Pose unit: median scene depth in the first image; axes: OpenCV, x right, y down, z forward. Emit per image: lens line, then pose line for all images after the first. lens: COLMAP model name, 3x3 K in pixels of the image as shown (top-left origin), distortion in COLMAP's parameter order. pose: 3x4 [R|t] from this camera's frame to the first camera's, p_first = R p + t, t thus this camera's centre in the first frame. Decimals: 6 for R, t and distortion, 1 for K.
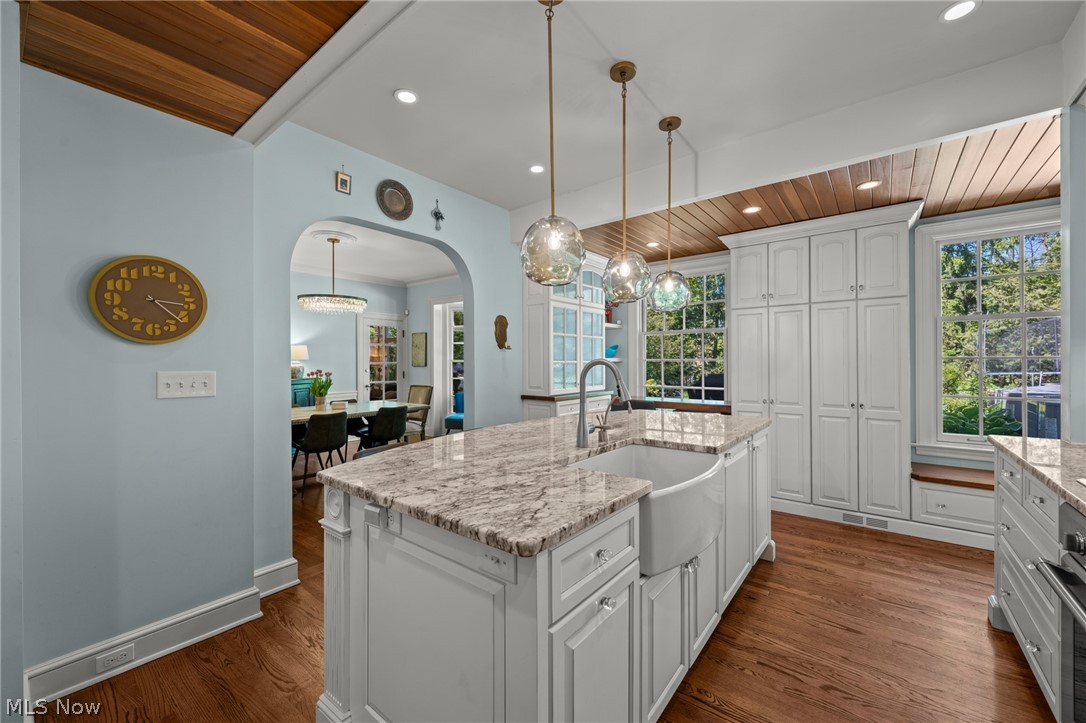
lens RADIAL K [[430.5, 0, 543.0], [0, 430.5, 361.5], [0, 0, 1]] dist [0.000718, 0.000176]
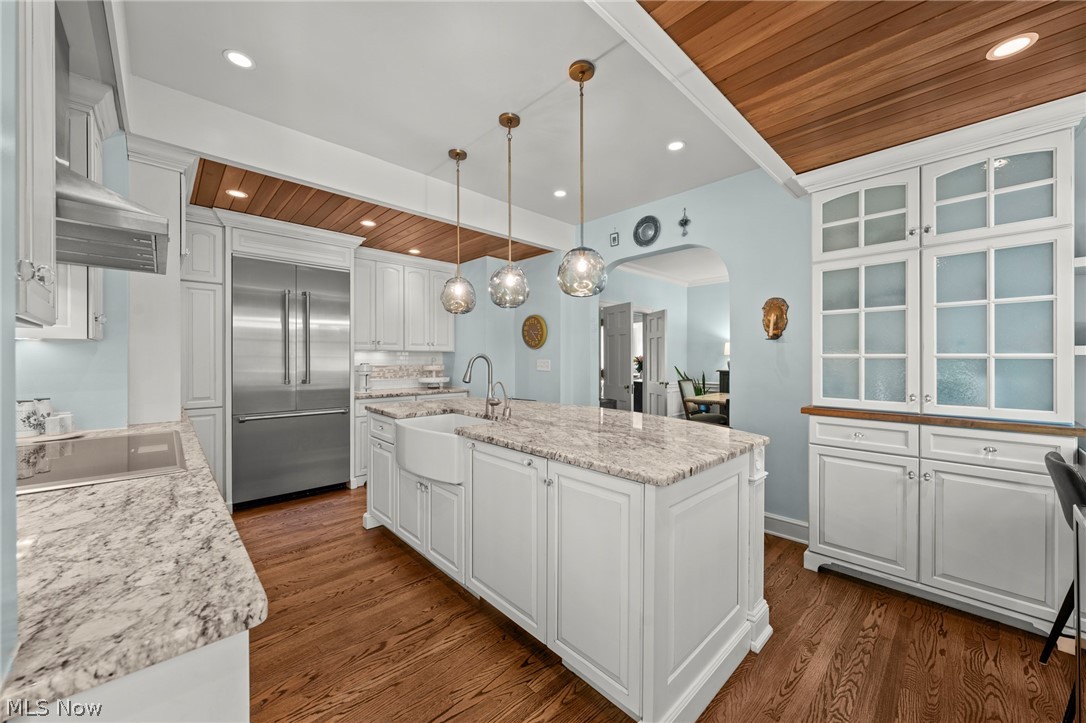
lens RADIAL K [[402.2, 0, 547.5], [0, 402.2, 358.3], [0, 0, 1]] dist [-0.000144, 0.000422]
pose [[-0.131692, 0.009434, -0.991246, 0.872822], [0.001424, 0.999955, 0.009328, -0.002098], [0.991290, -0.000184, -0.131699, 0.834090]]
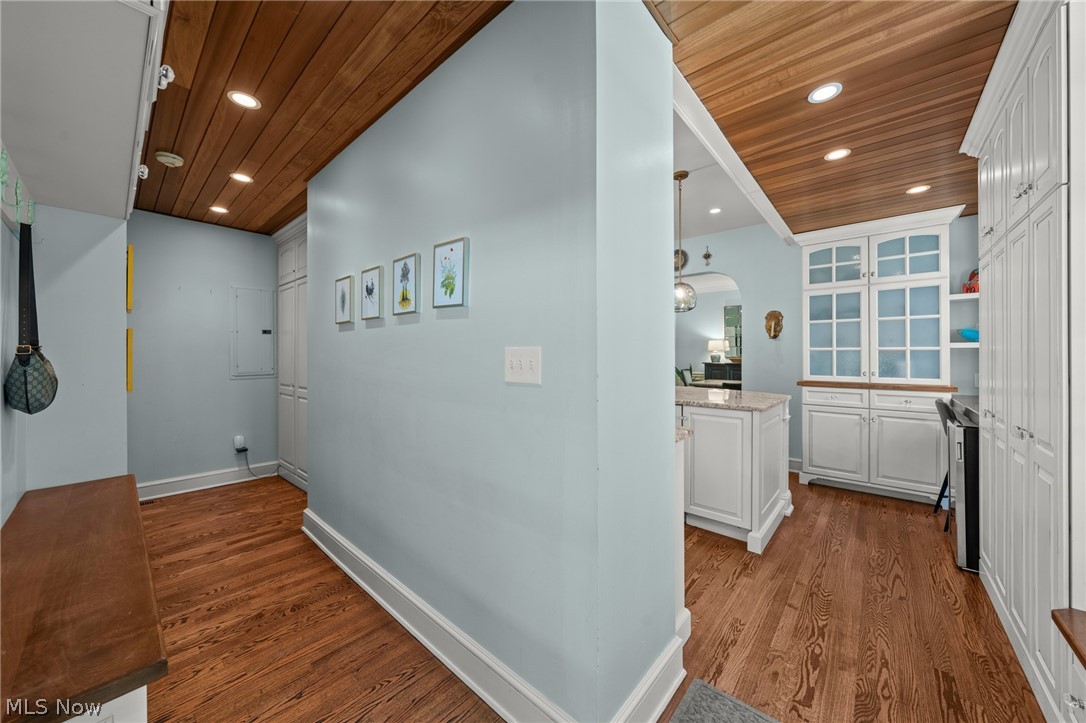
lens RADIAL K [[381.5, 0, 545.9], [0, 381.5, 353.0], [0, 0, 1]] dist [-0.000439, -0.000157]
pose [[-0.043041, 0.003662, -0.999067, 1.237281], [0.001136, 0.999993, 0.003617, 0.007960], [0.999073, -0.000980, -0.043045, 0.499566]]
